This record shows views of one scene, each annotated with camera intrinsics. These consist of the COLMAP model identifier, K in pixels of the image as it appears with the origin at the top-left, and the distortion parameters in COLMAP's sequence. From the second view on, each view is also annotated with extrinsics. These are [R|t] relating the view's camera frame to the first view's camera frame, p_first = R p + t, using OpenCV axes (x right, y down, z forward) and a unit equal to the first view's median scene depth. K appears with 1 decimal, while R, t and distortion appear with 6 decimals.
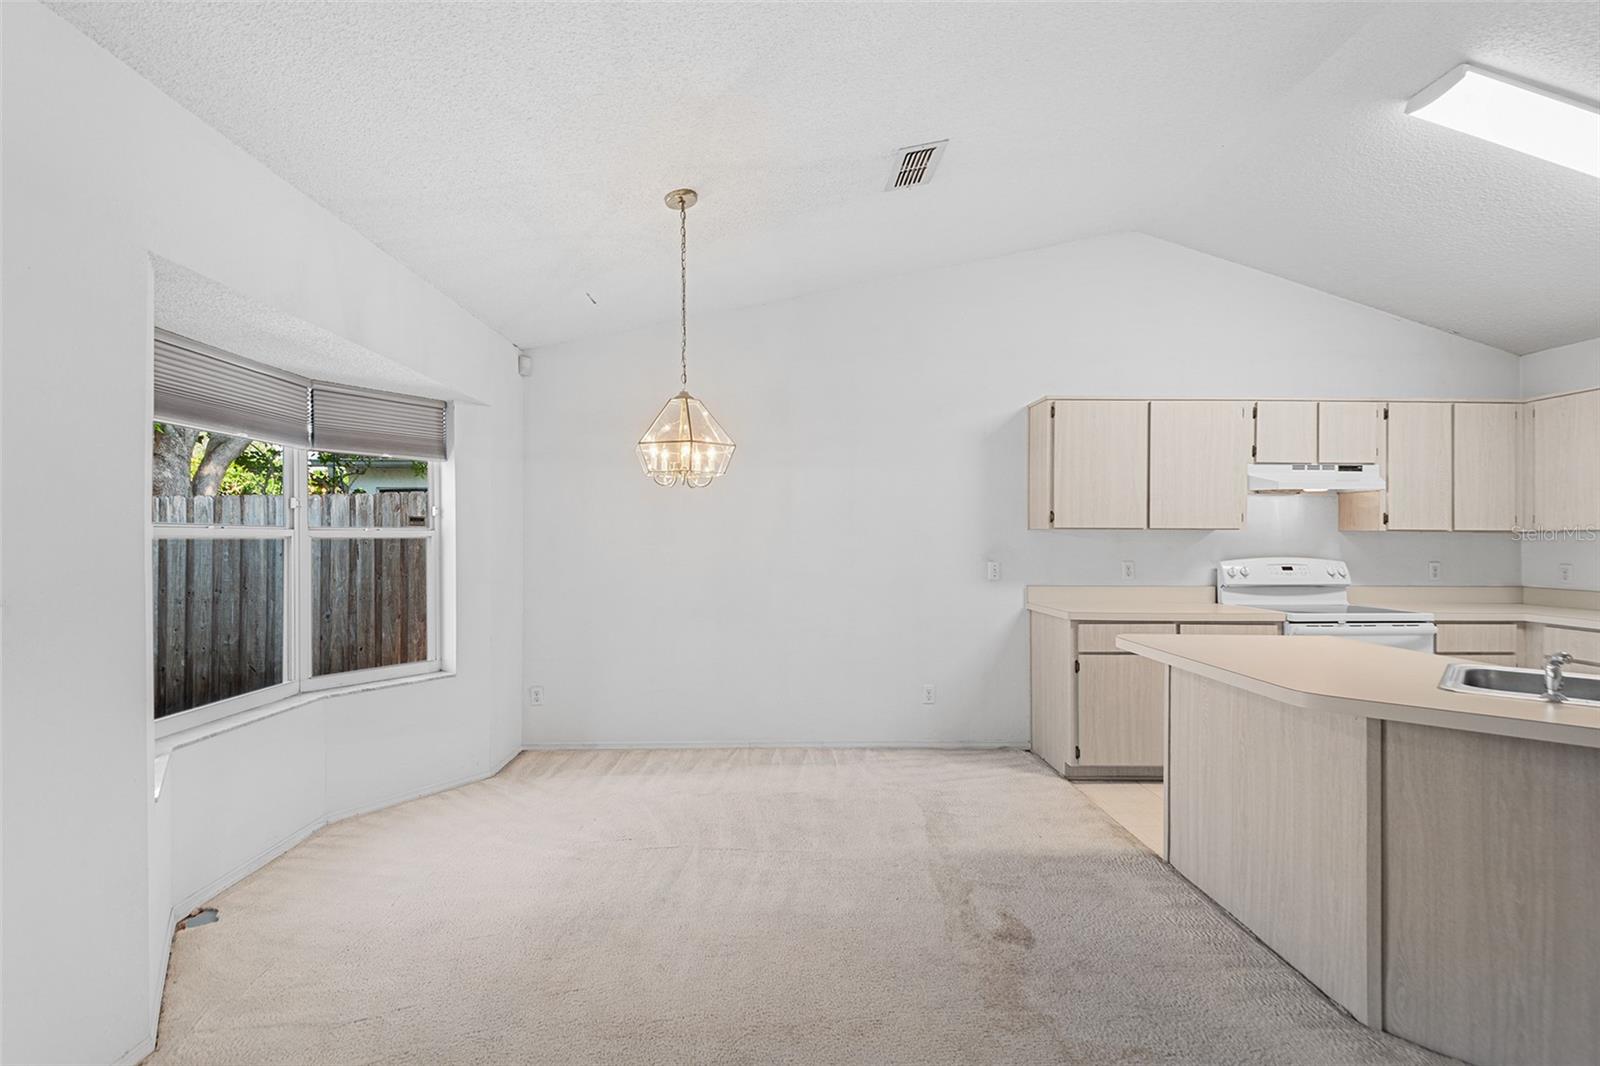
lens RADIAL K [[728.5, 0, 791.7], [0, 728.5, 533.9], [0, 0, 1]] dist [0.030377, -0.016949]
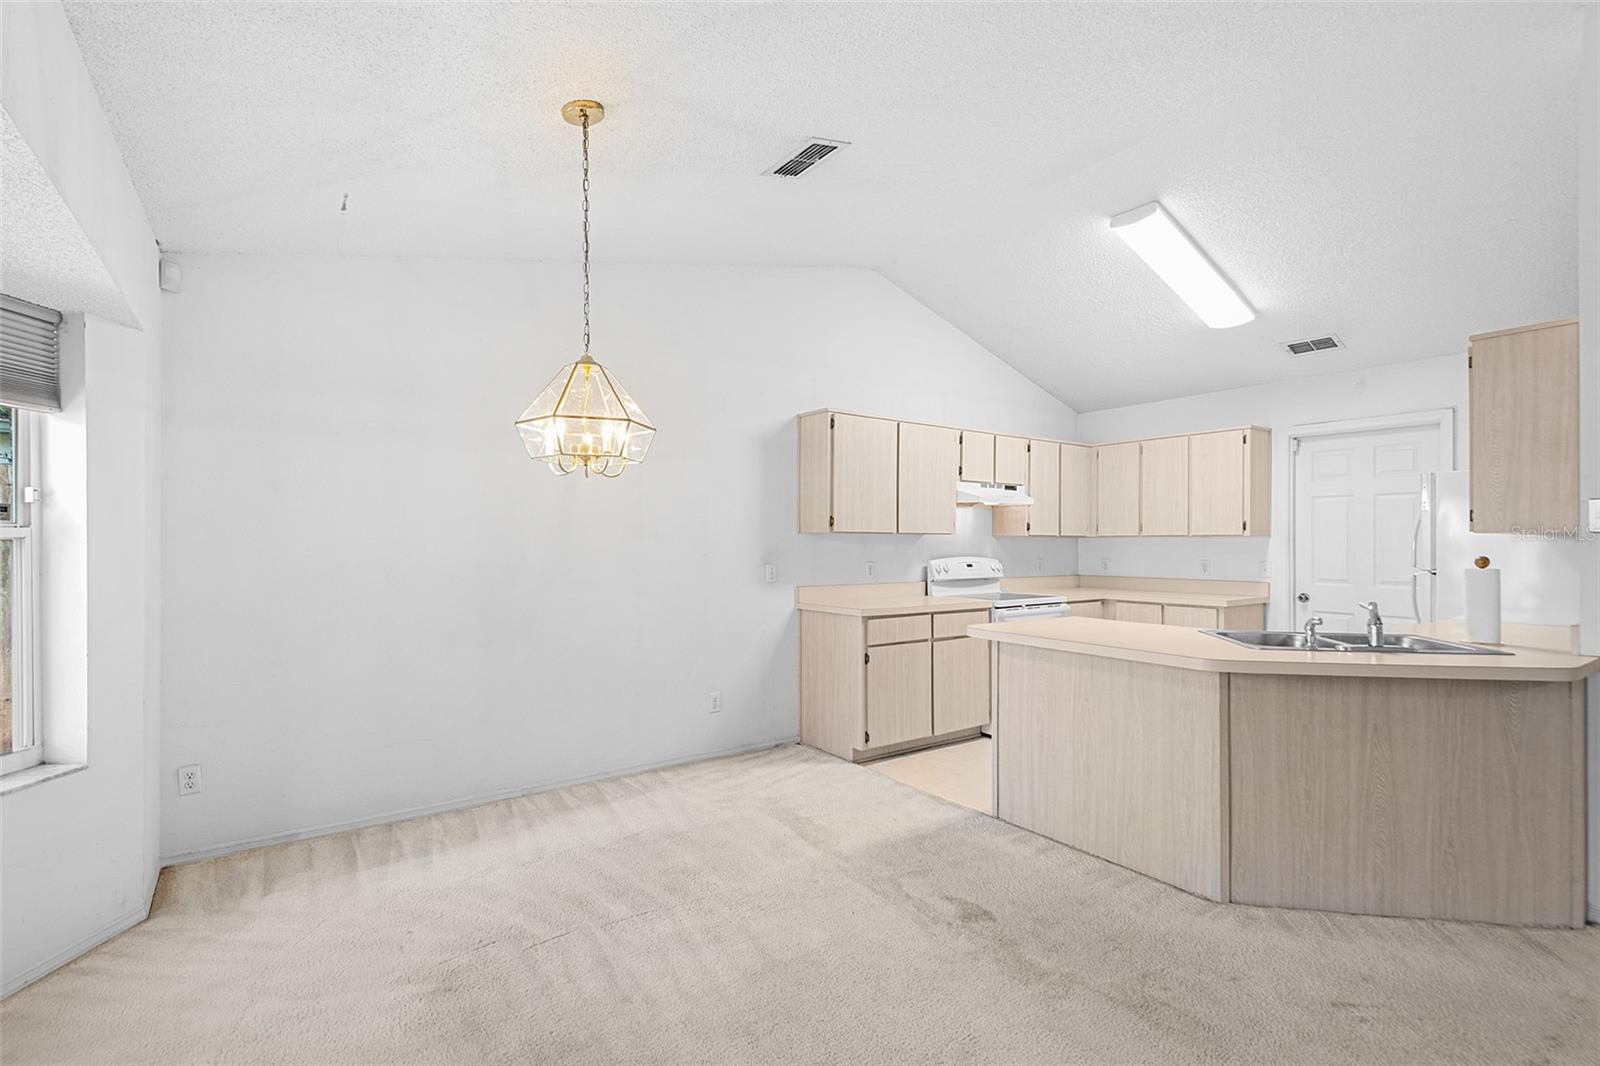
lens RADIAL K [[728.5, 0, 790.2], [0, 728.5, 538.6], [0, 0, 1]] dist [0.030377, -0.016949]
pose [[0.825441, 0.002484, 0.564482, -0.314330], [-0.003562, 0.999993, 0.000808, 0.001311], [-0.564477, -0.002677, 0.825445, 0.164845]]
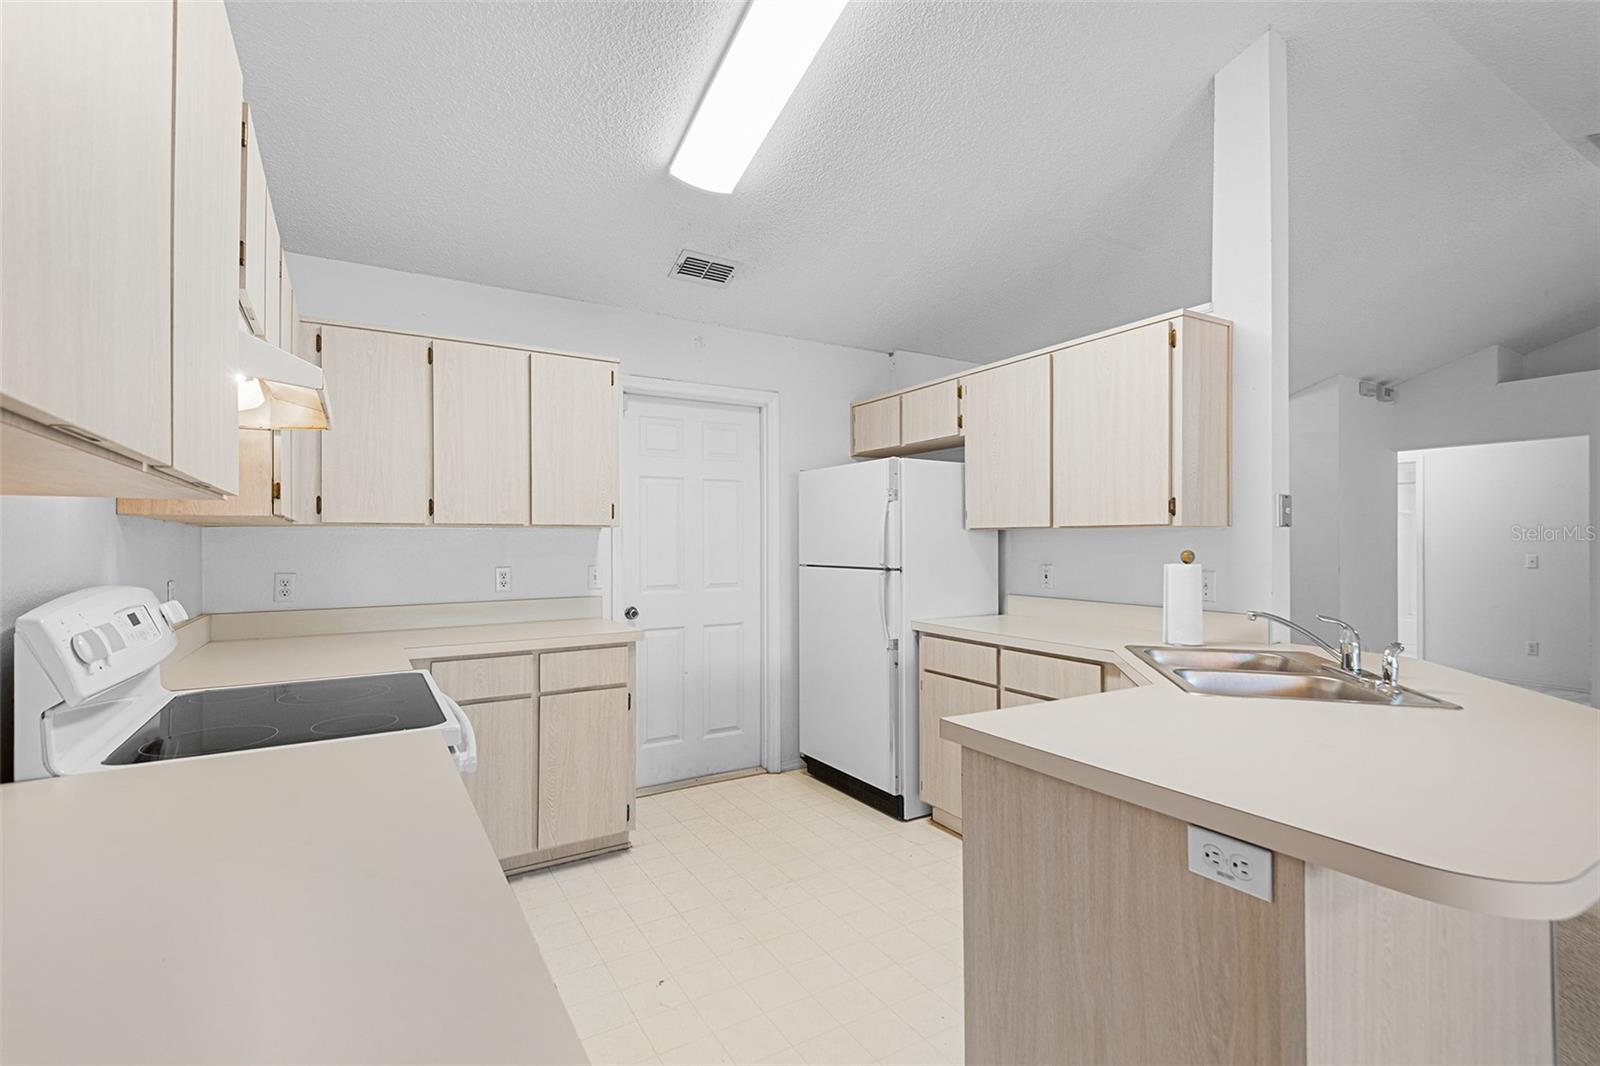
lens RADIAL K [[728.5, 0, 791.6], [0, 728.5, 535.9], [0, 0, 1]] dist [0.030377, -0.016949]
pose [[-0.502537, 0.005749, 0.864536, 0.252263], [-0.004687, 0.999945, -0.009374, 0.011836], [-0.864543, -0.008763, -0.502483, 1.017776]]
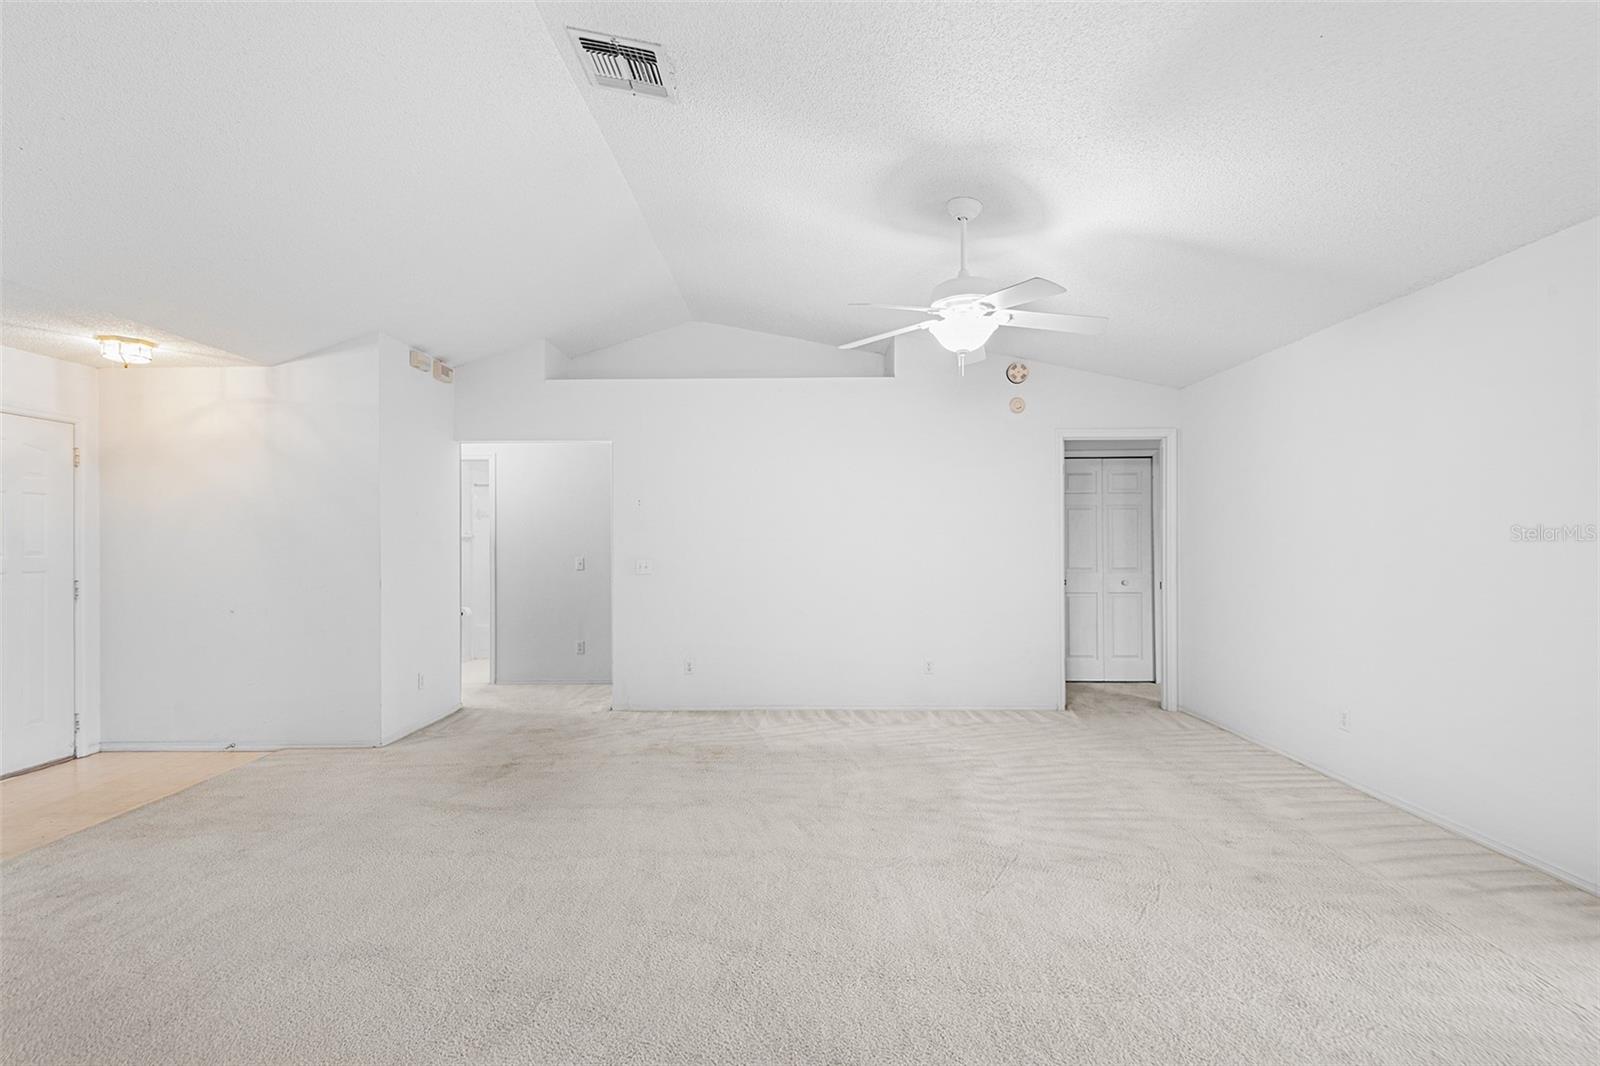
lens RADIAL K [[728.5, 0, 783.1], [0, 728.5, 540.9], [0, 0, 1]] dist [0.030377, -0.016949]
pose [[-0.999239, 0.007863, 0.038210, 0.307900], [0.007443, 0.999910, -0.011136, 0.014693], [-0.038294, -0.010843, -0.999208, 0.438169]]
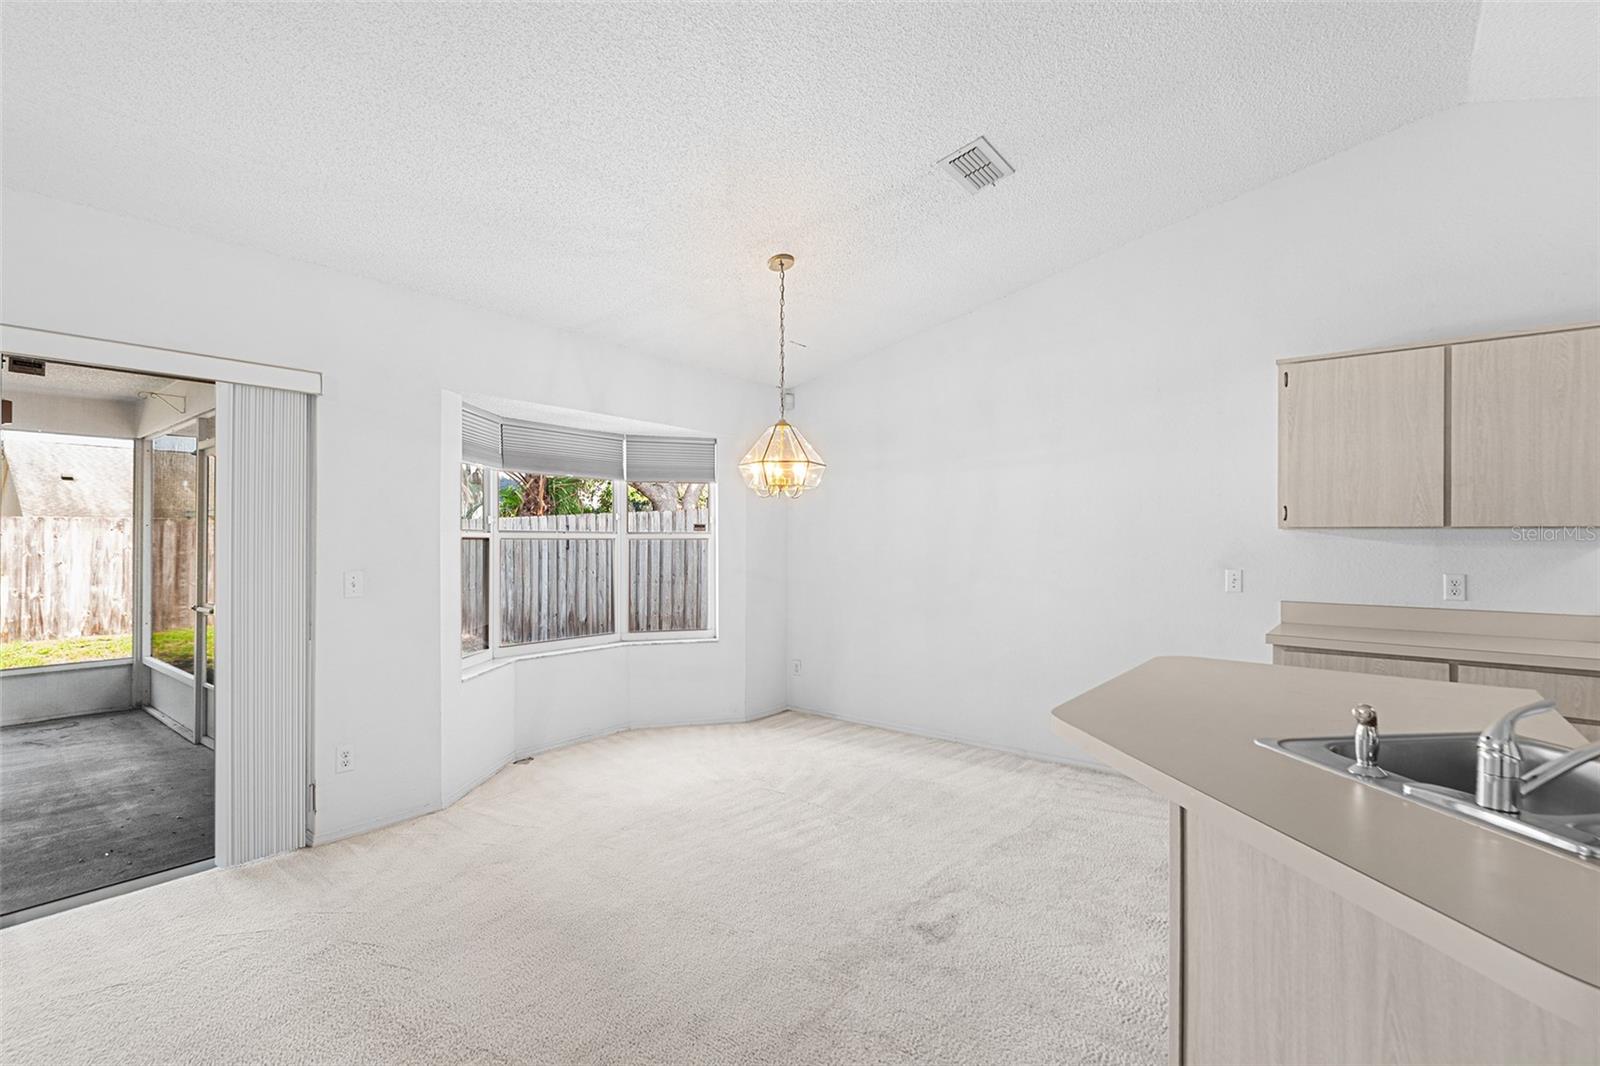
lens RADIAL K [[728.5, 0, 786.7], [0, 728.5, 532.9], [0, 0, 1]] dist [0.030377, -0.016949]
pose [[0.764802, -0.005225, -0.644244, 0.487046], [0.003218, 0.999986, -0.004290, -0.000256], [0.644258, 0.001208, 0.764808, 0.057149]]
